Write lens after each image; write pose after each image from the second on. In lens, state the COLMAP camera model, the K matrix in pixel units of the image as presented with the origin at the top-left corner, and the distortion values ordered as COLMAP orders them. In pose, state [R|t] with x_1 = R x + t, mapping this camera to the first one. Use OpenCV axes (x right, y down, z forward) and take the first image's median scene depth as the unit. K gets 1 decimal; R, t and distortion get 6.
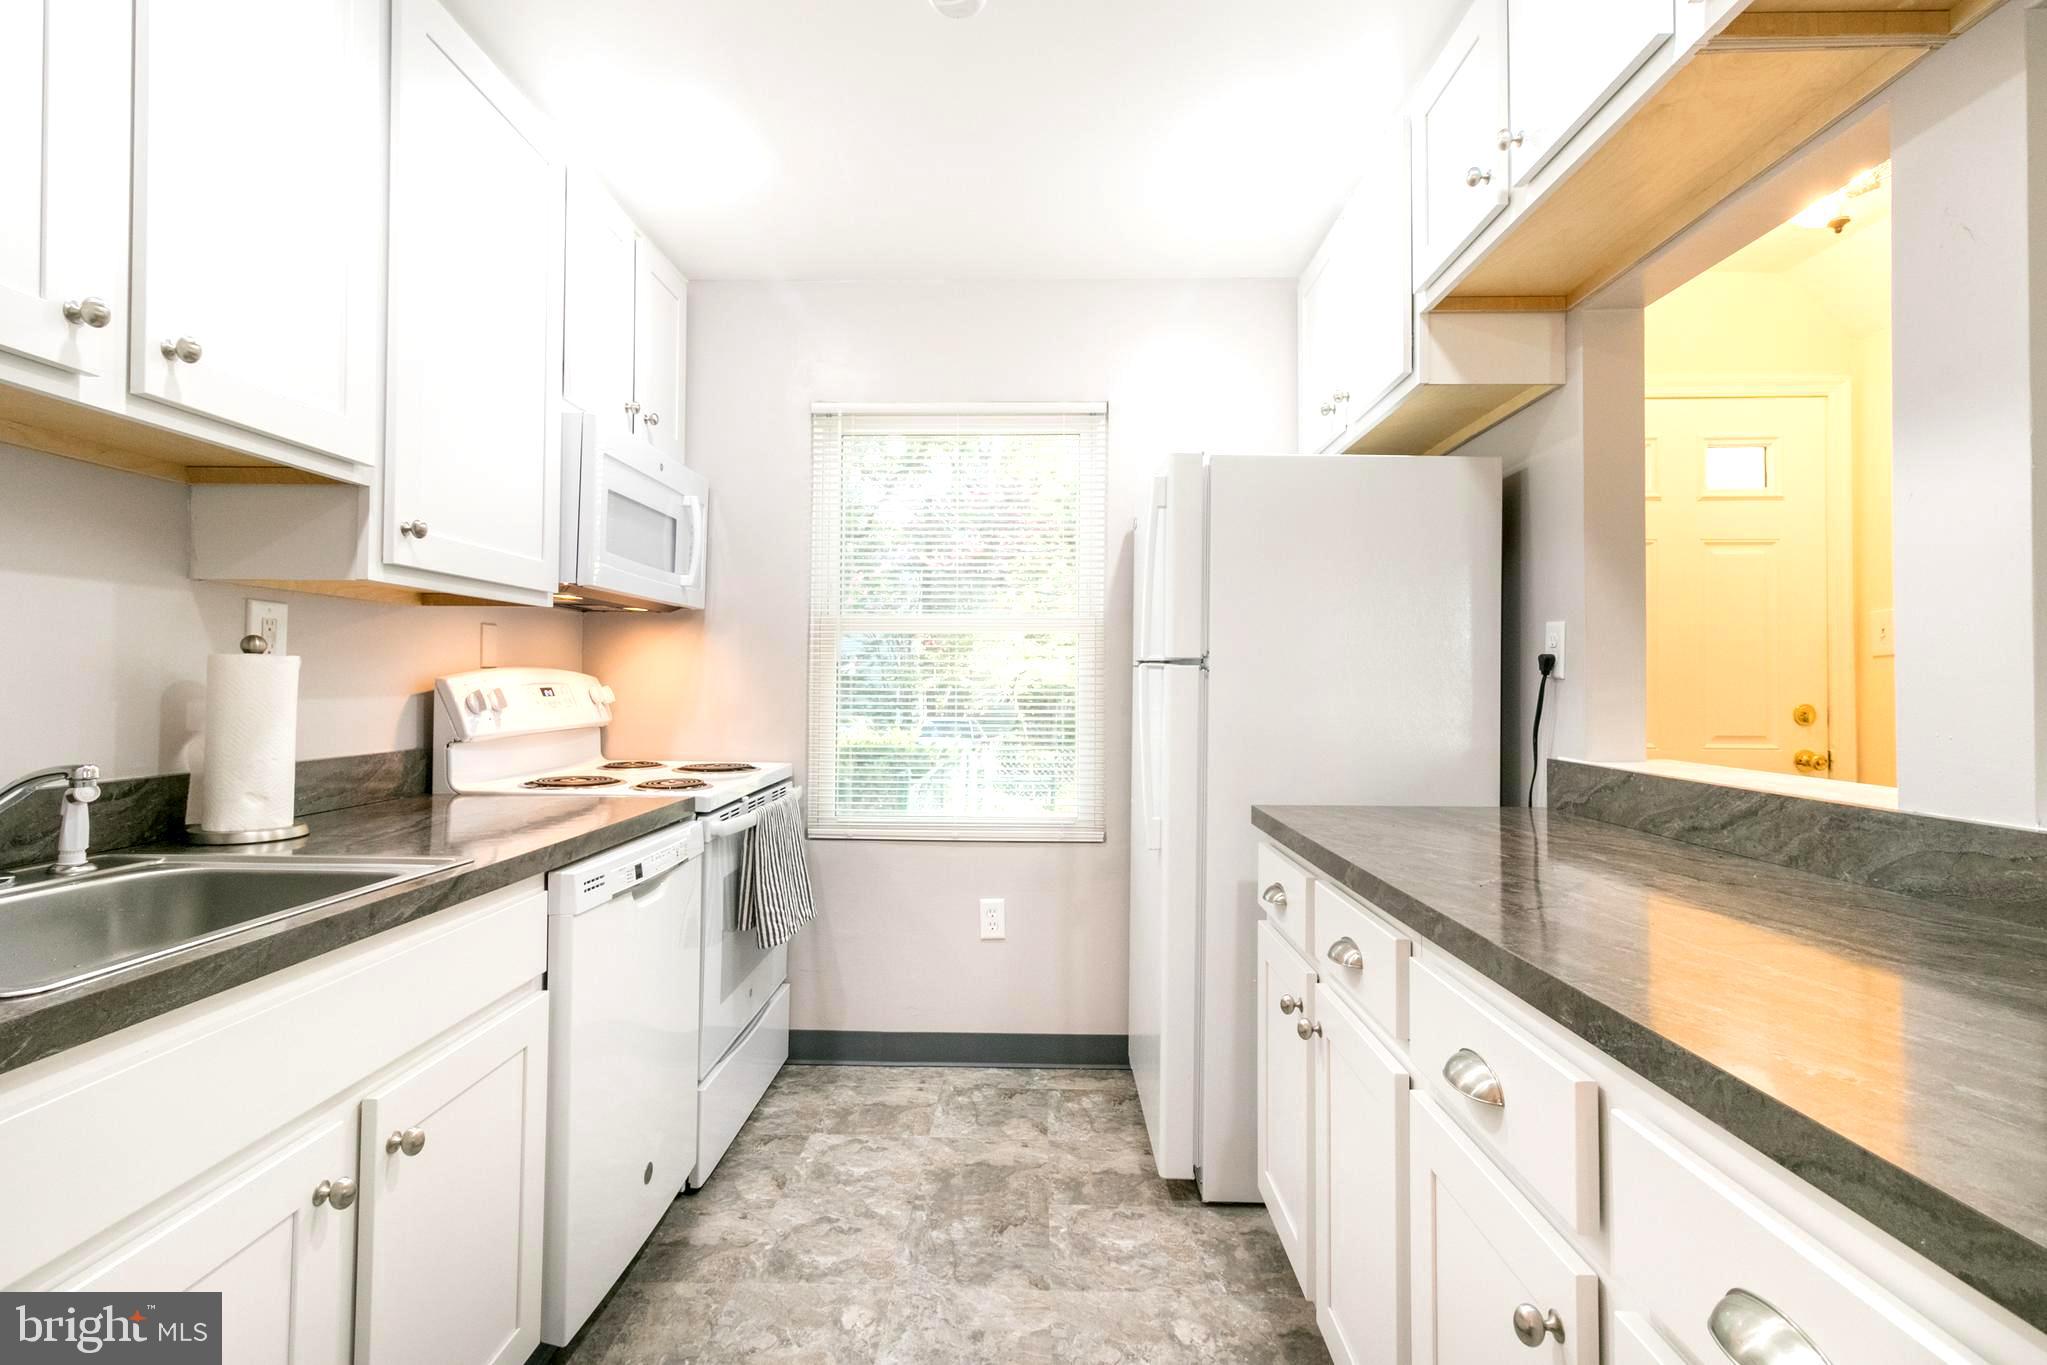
lens RADIAL K [[967.3, 0, 1022.2], [0, 967.3, 661.9], [0, 0, 1]] dist [0.006830, -0.000269]
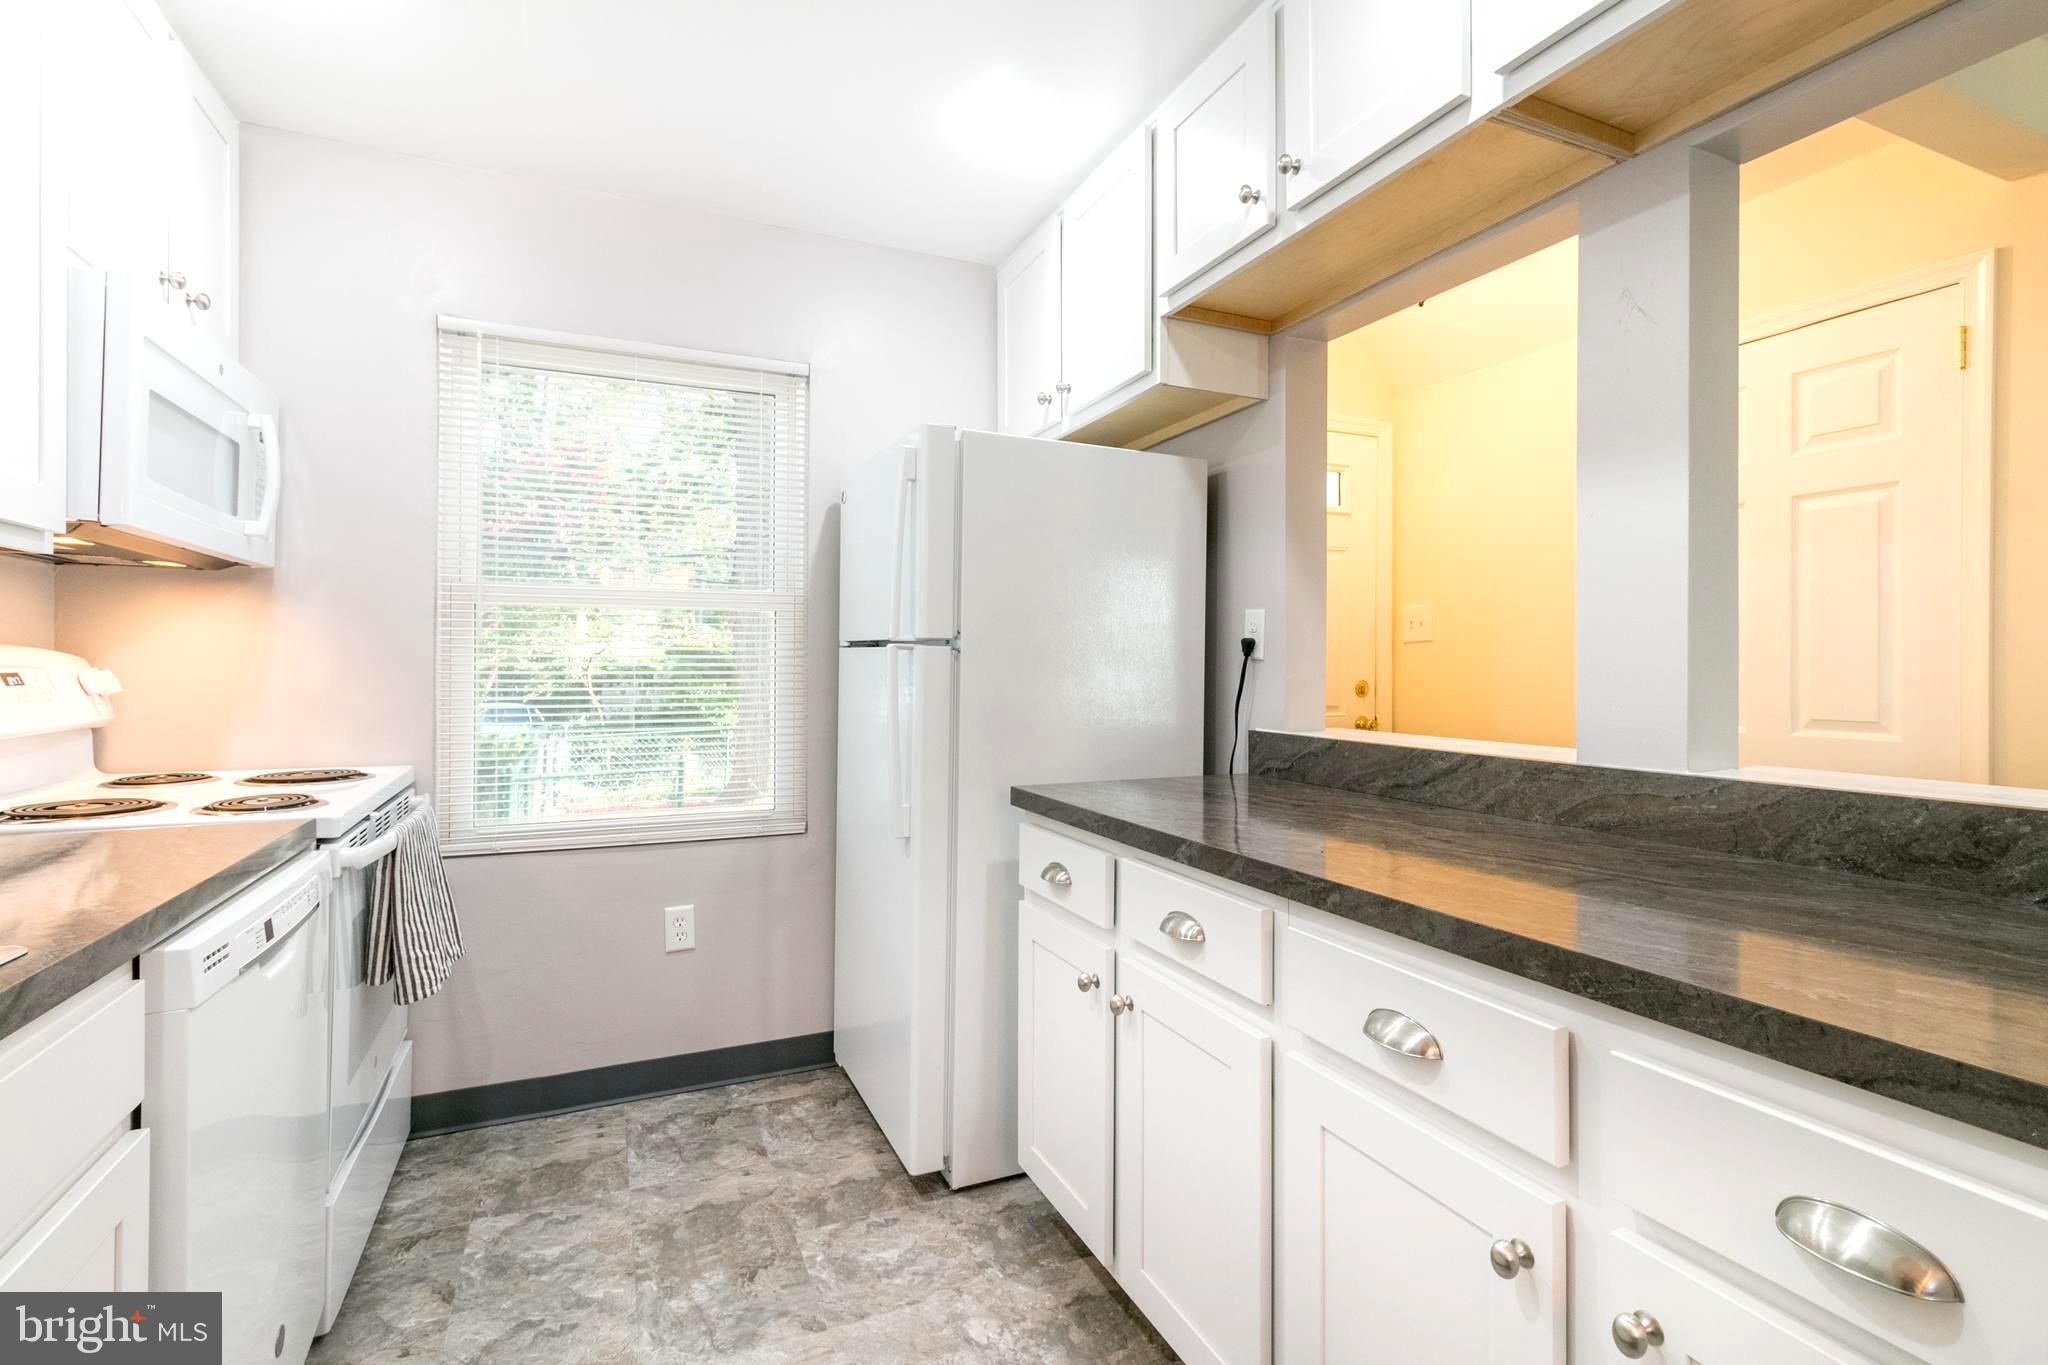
lens RADIAL K [[938.8, 0, 1022.2], [0, 938.8, 664.3], [0, 0, 1]] dist [0.004799, -0.000286]
pose [[0.903418, -0.001944, 0.428756, -0.158821], [-0.007554, 0.999762, 0.020450, 0.001930], [-0.428694, -0.021713, 0.903189, 0.116566]]
